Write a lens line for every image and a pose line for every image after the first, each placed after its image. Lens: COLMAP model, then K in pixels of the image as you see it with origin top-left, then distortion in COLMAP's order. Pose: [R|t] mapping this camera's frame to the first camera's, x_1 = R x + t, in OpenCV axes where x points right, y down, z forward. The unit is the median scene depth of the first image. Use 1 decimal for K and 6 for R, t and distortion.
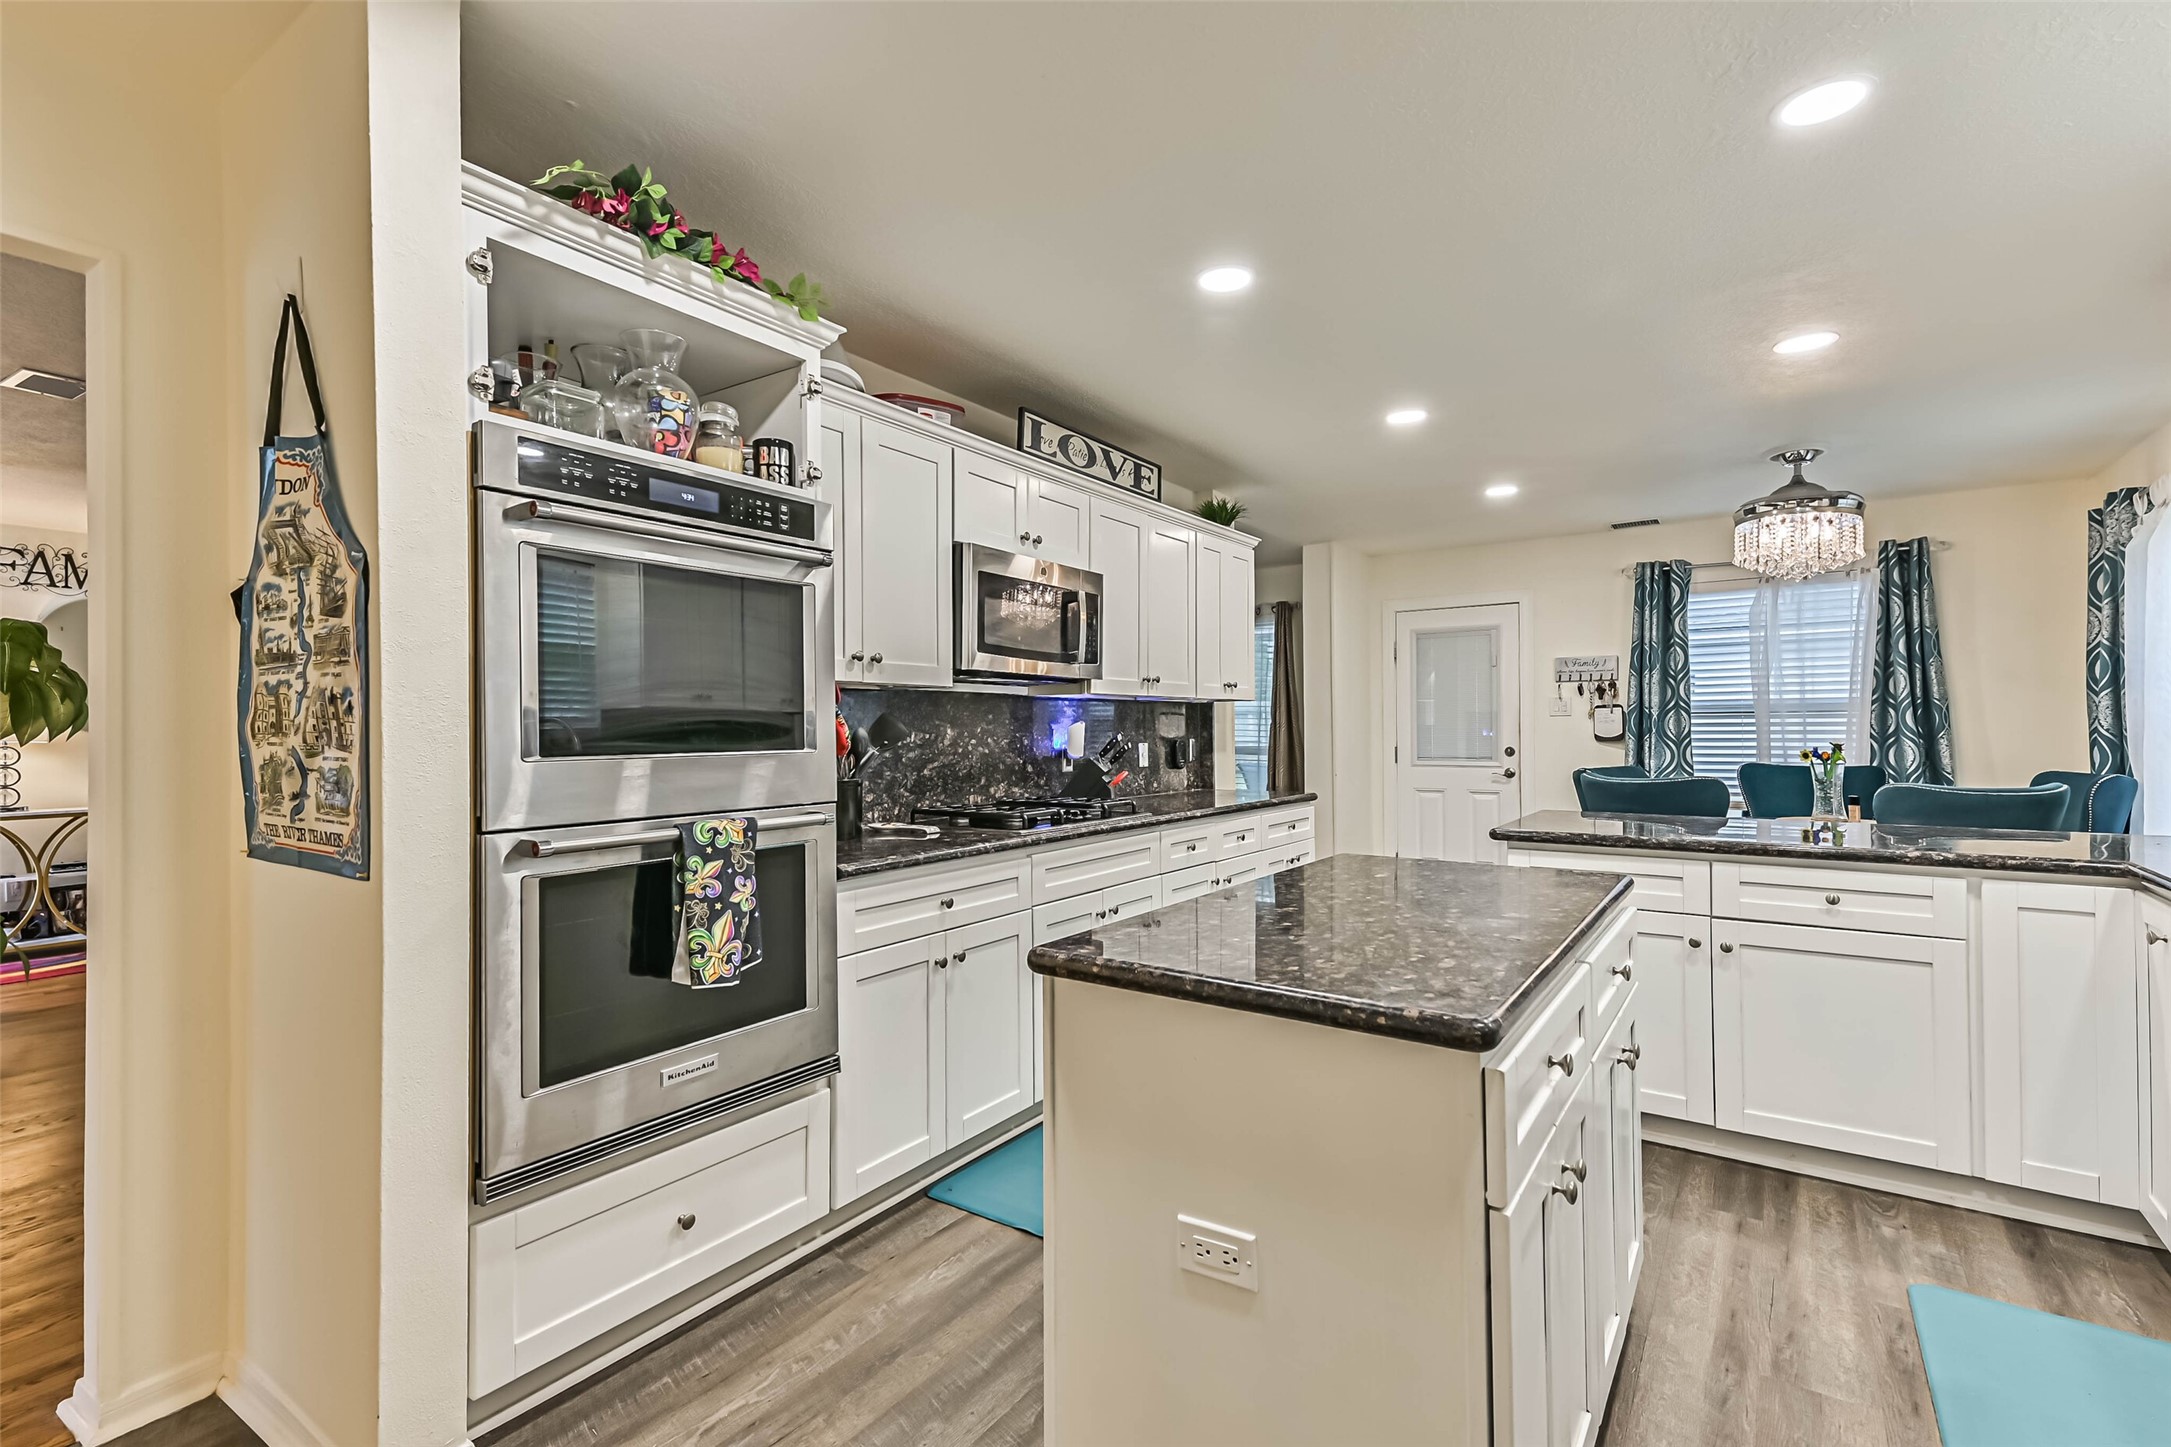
lens RADIAL K [[987.7, 0, 1085.5], [0, 987.7, 723.5], [0, 0, 1]] dist [0.048623, 0.000029]
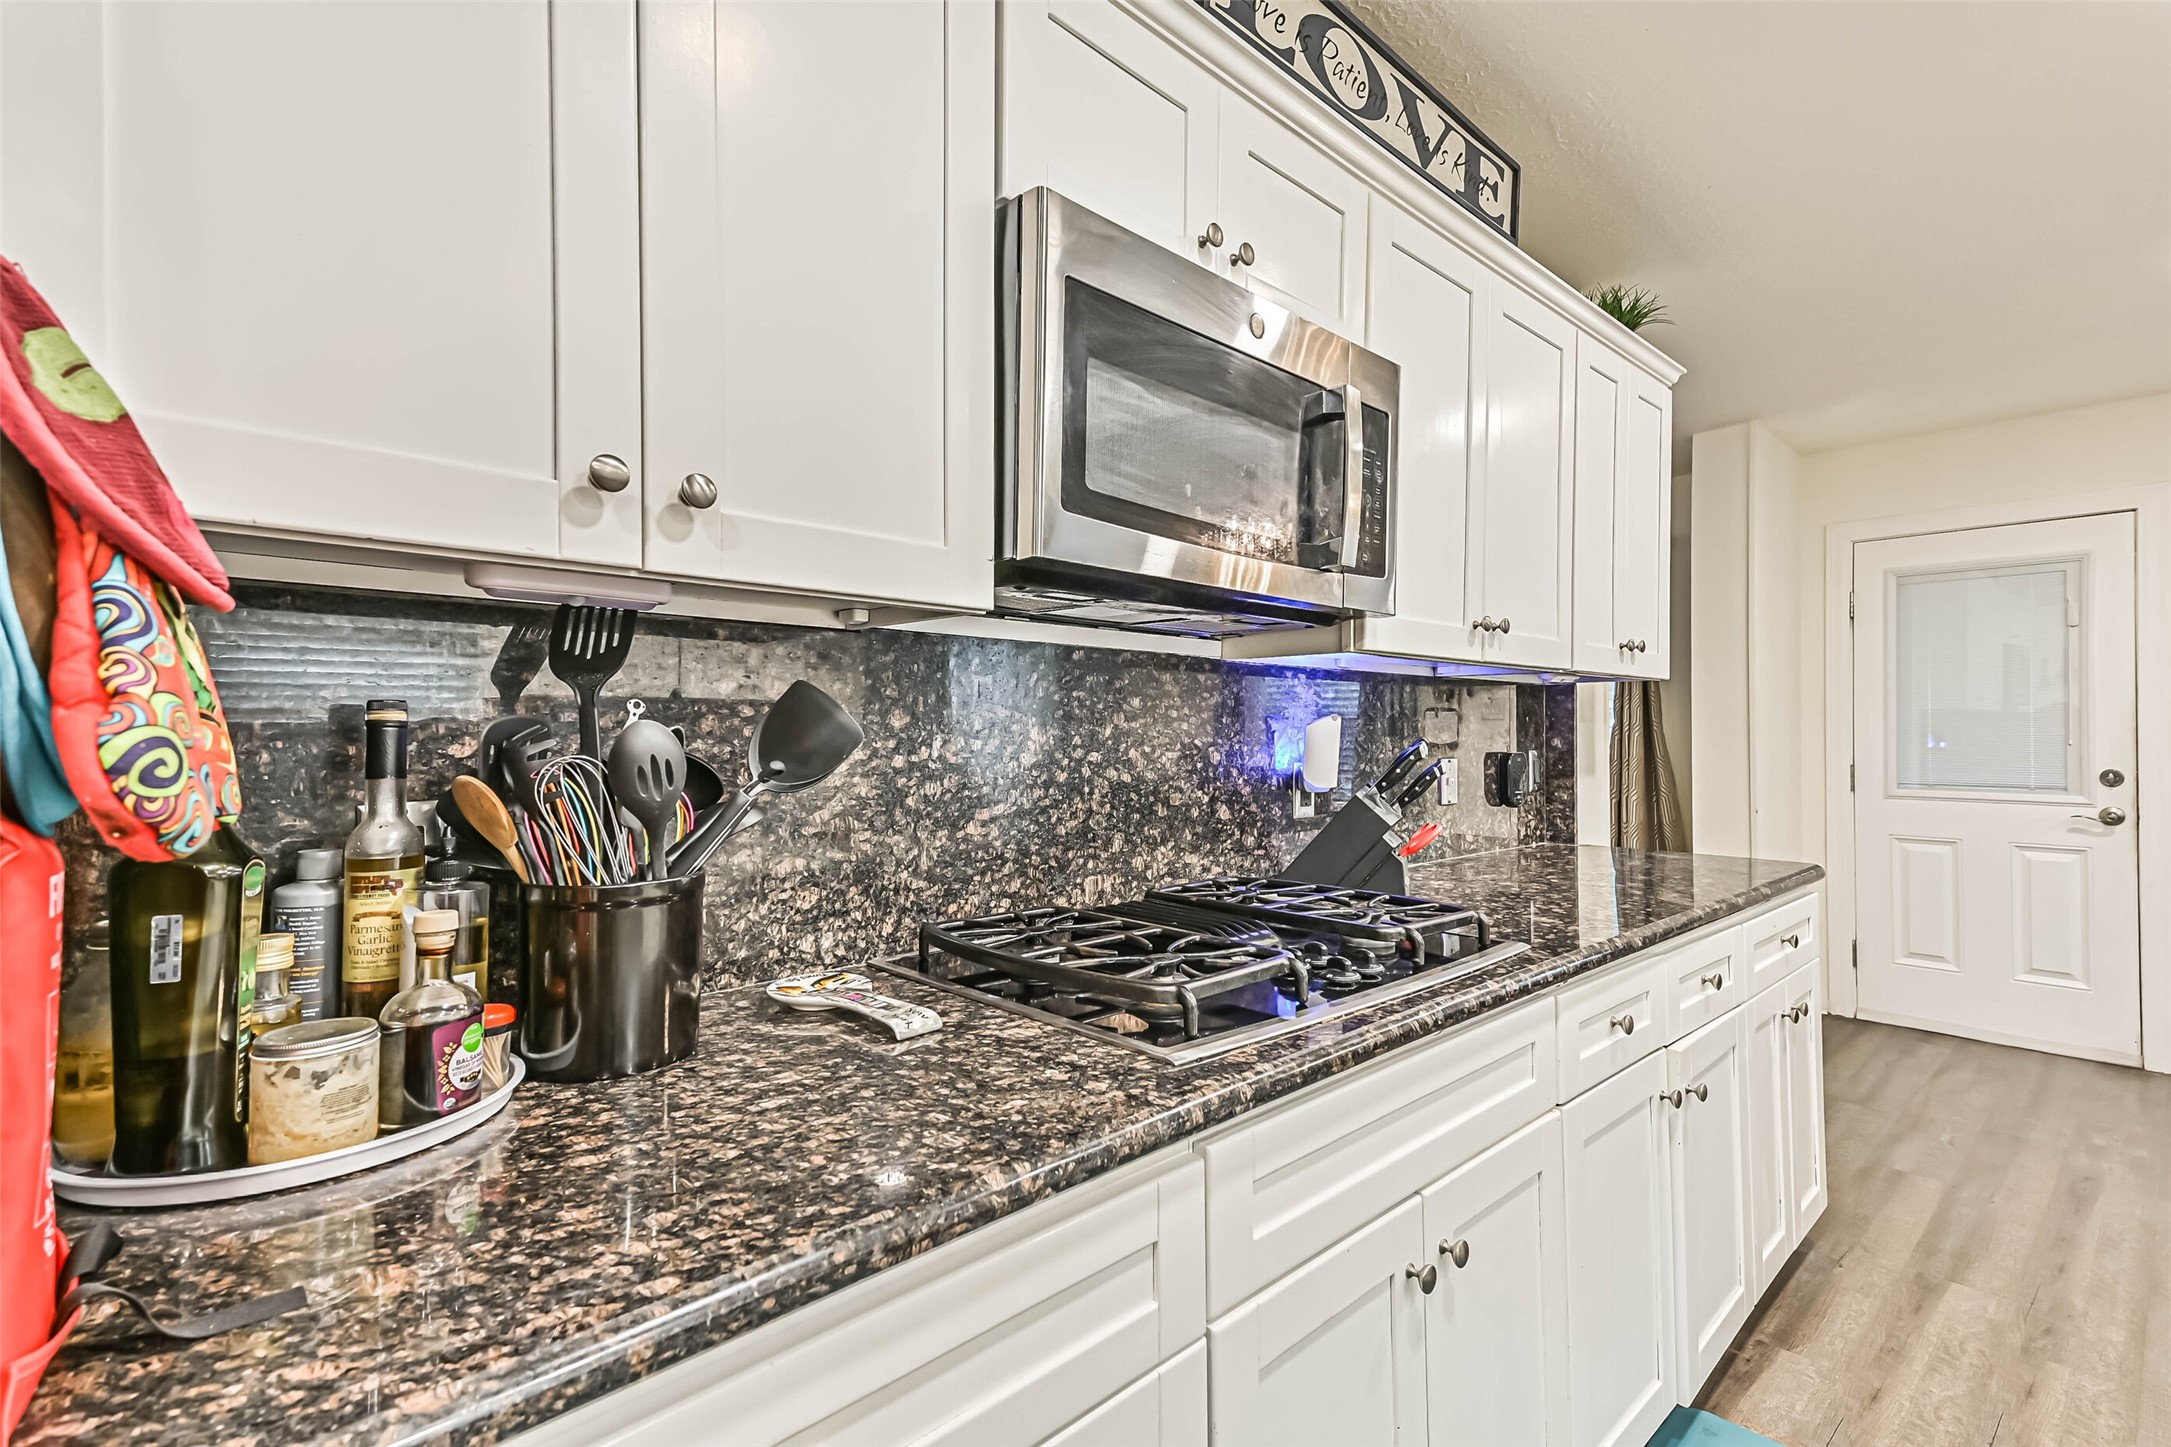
lens RADIAL K [[987.7, 0, 1085.5], [0, 987.7, 723.5], [0, 0, 1]] dist [0.048623, 0.000029]
pose [[0.976815, 0.007677, -0.213947, -0.020266], [-0.007712, 0.999970, 0.000672, 0.002631], [0.213946, 0.000993, 0.976845, 0.527838]]
